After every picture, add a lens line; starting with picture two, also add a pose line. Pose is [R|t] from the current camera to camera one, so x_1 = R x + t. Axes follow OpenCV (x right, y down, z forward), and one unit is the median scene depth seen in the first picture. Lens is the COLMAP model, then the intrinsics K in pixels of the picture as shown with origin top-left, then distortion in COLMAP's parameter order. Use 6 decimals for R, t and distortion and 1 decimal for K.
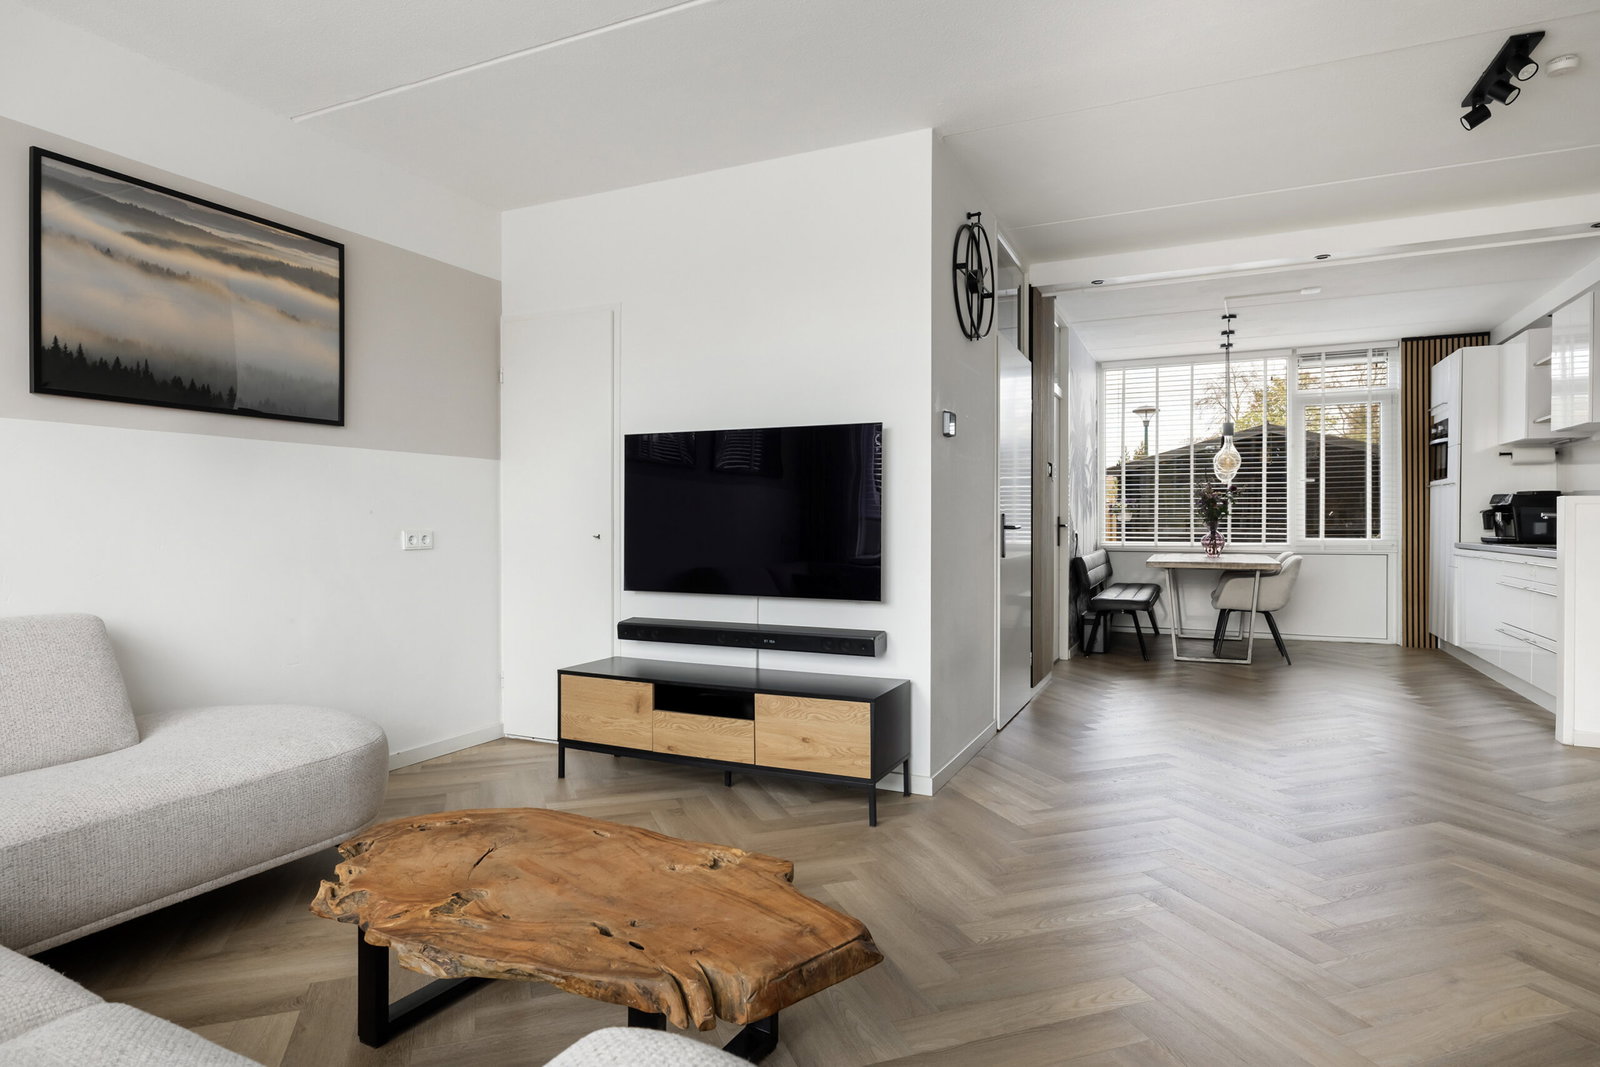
lens RADIAL K [[887.1, 0, 800.0], [0, 887.1, 524.1], [0, 0, 1]] dist [0.000618, -0.000217]
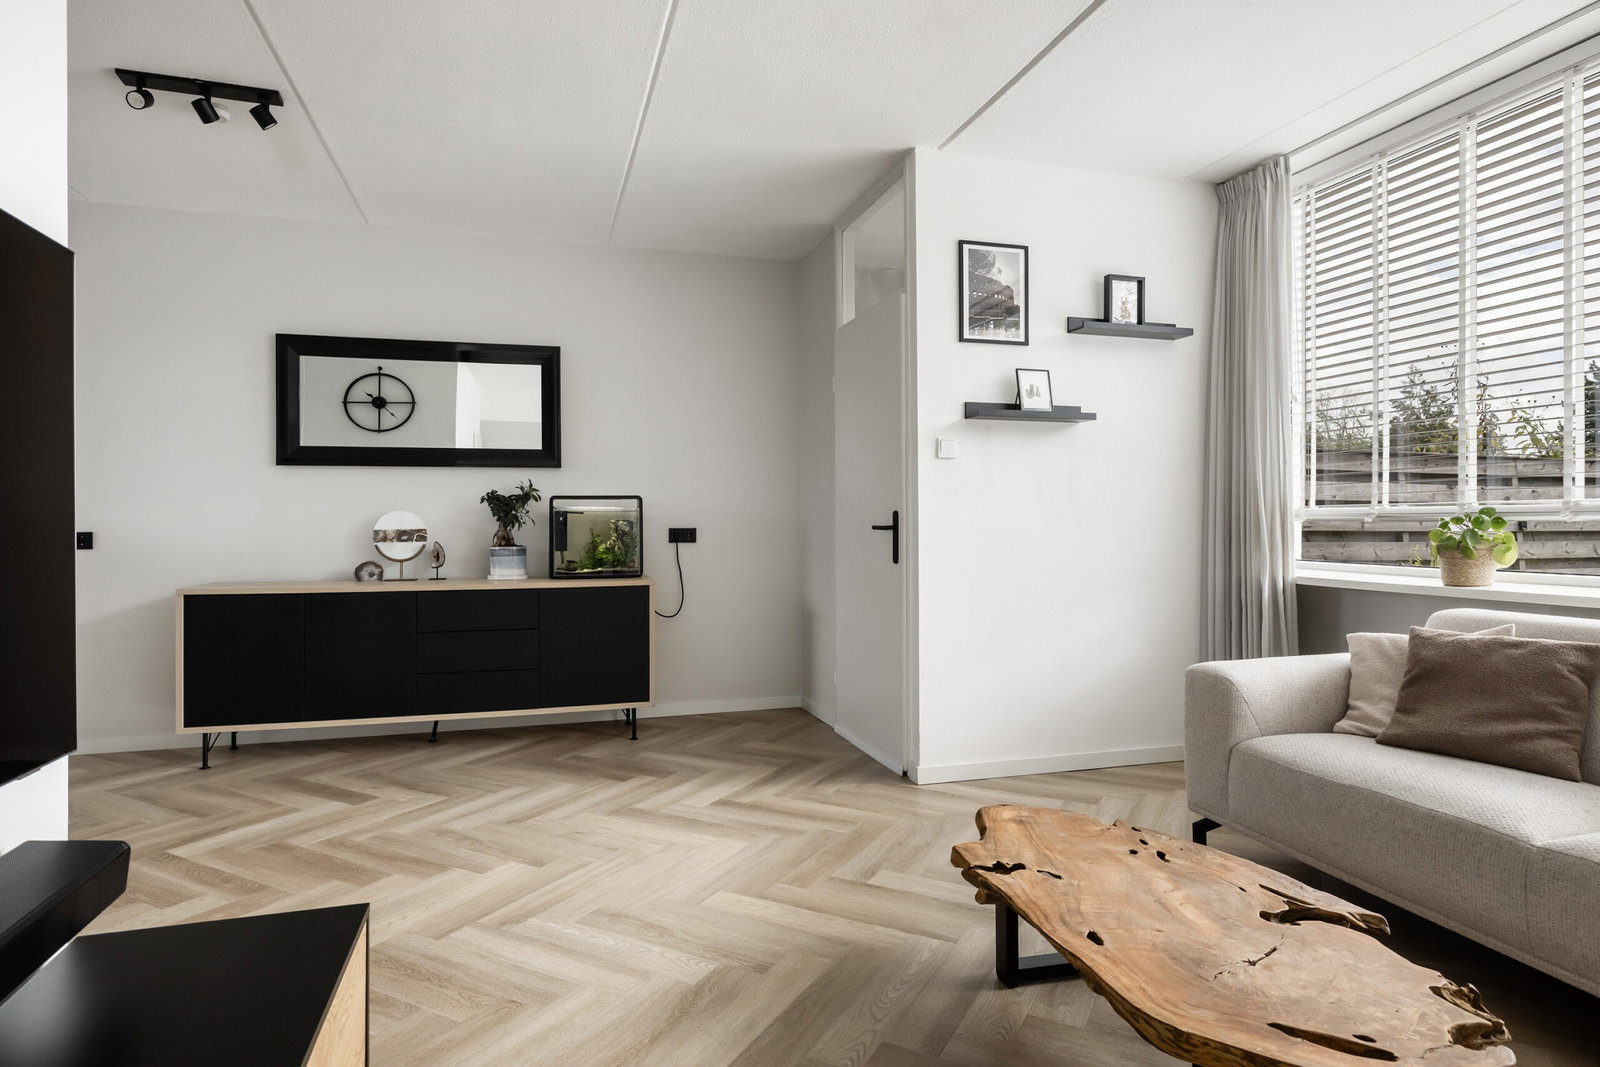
lens RADIAL K [[887.1, 0, 800.0], [0, 887.1, 524.1], [0, 0, 1]] dist [0.000618, -0.000217]
pose [[-0.666518, 0.004130, 0.745477, -0.175849], [0.006572, 0.999978, 0.000336, -0.000379], [-0.745460, 0.005124, -0.666531, 0.480201]]
